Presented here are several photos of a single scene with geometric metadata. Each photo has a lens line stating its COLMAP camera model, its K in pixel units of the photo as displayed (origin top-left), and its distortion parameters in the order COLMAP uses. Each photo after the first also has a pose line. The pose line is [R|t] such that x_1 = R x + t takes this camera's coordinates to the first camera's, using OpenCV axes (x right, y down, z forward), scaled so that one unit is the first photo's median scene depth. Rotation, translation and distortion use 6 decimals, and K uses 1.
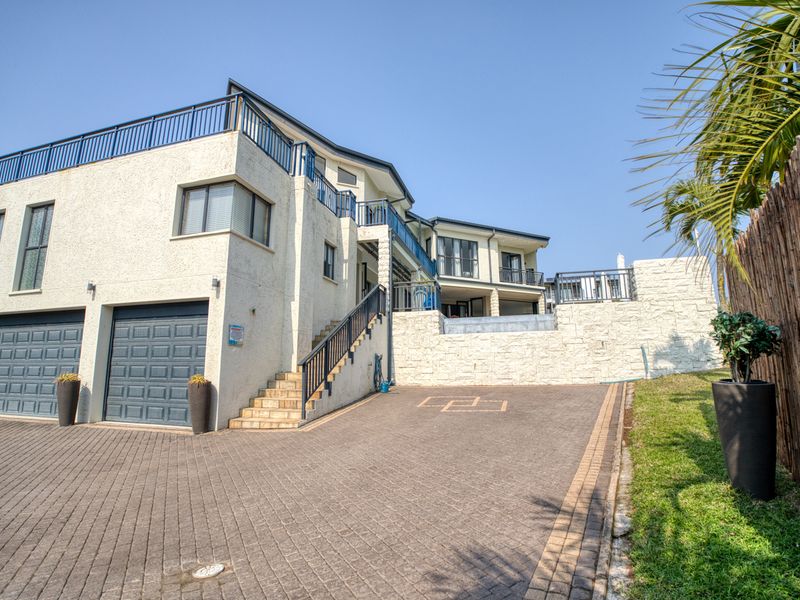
lens RADIAL K [[380.6, 0, 400.5], [0, 380.6, 305.1], [0, 0, 1]] dist [-0.048719, 0.000711]
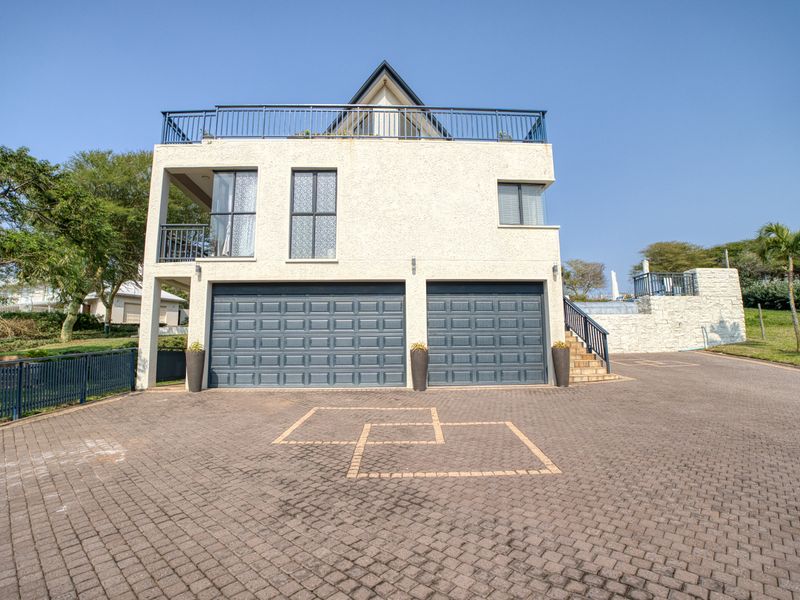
lens RADIAL K [[380.6, 0, 400.7], [0, 380.6, 302.0], [0, 0, 1]] dist [-0.048719, 0.000711]
pose [[0.950708, 0.036894, 0.307883, -1.175845], [-0.047670, 0.998483, 0.027550, 0.036740], [-0.306400, -0.040869, 0.951025, -0.033696]]
